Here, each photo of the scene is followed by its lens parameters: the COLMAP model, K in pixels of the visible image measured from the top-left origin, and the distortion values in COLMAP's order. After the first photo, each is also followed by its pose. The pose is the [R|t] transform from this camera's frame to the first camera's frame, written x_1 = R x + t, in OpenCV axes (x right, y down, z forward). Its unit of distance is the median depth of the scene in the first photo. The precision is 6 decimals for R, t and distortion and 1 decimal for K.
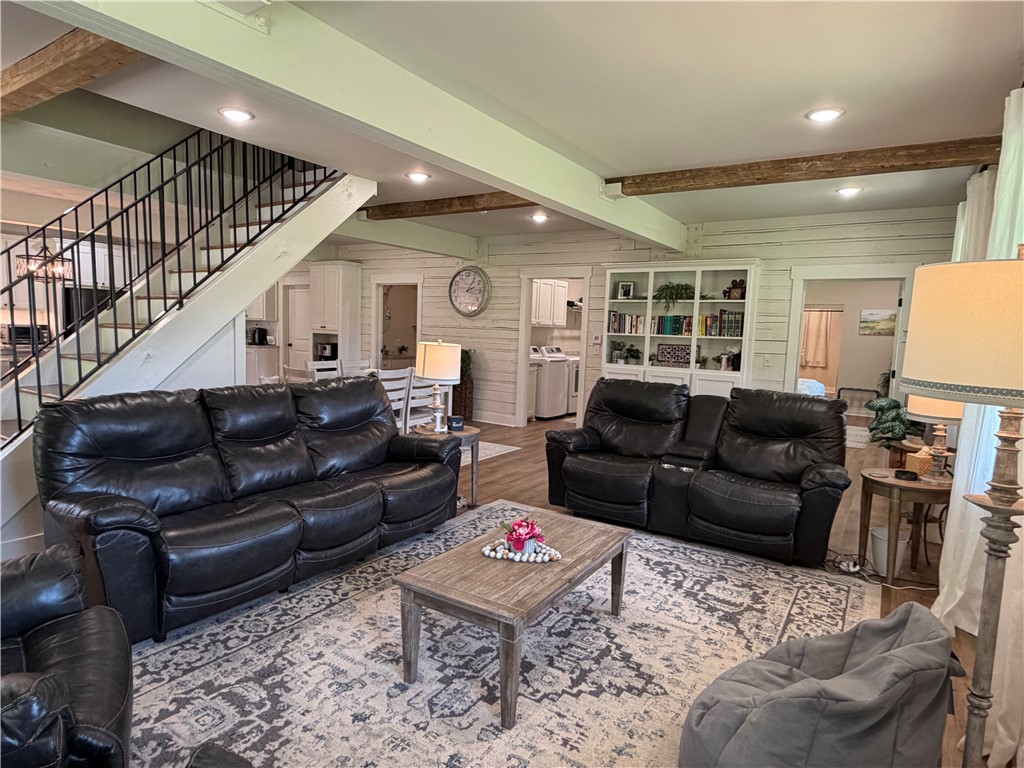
lens RADIAL K [[597.7, 0, 512.0], [0, 597.7, 384.0], [0, 0, 1]] dist [0.002804, 0.001222]
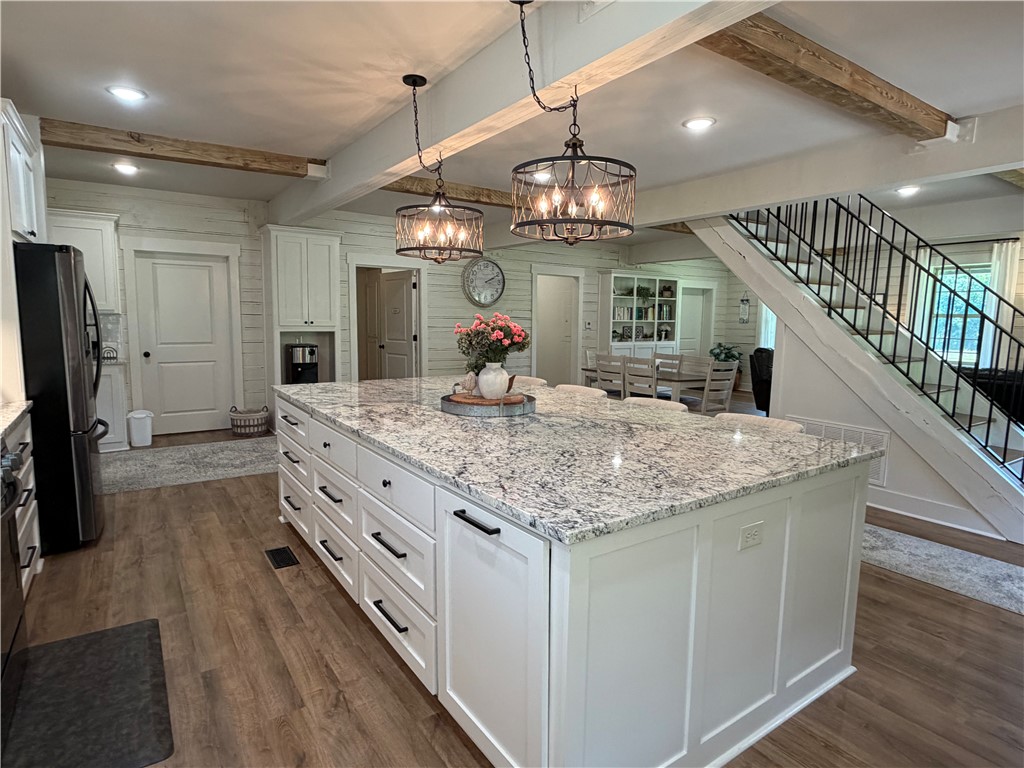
lens RADIAL K [[563.8, 0, 512.0], [0, 563.8, 384.0], [0, 0, 1]] dist [-0.023374, 0.000310]
pose [[0.373801, -0.135140, 0.917611, -1.253727], [0.089019, 0.989989, 0.109536, -0.114656], [-0.923227, 0.040740, 0.382089, 0.816480]]
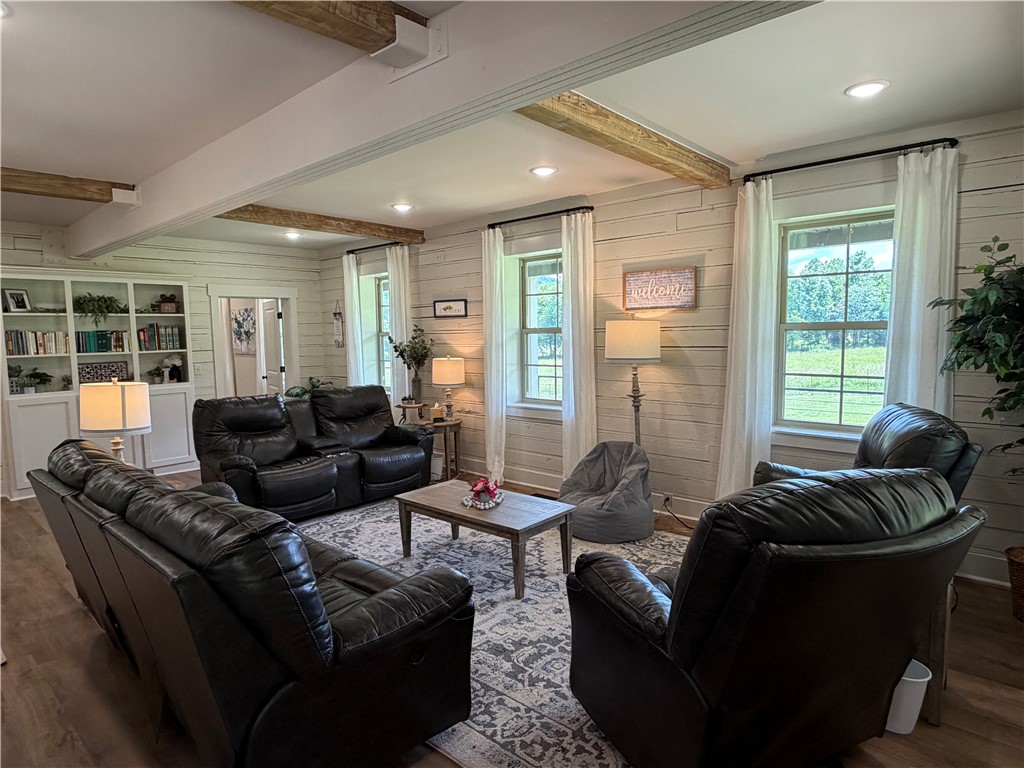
lens RADIAL K [[597.7, 0, 512.0], [0, 597.7, 384.0], [0, 0, 1]] dist [0.002804, 0.001222]
pose [[0.143844, -0.124044, 0.981795, -0.568615], [0.115126, 0.987474, 0.107895, -0.065124], [-0.982881, 0.097510, 0.156323, 0.274241]]
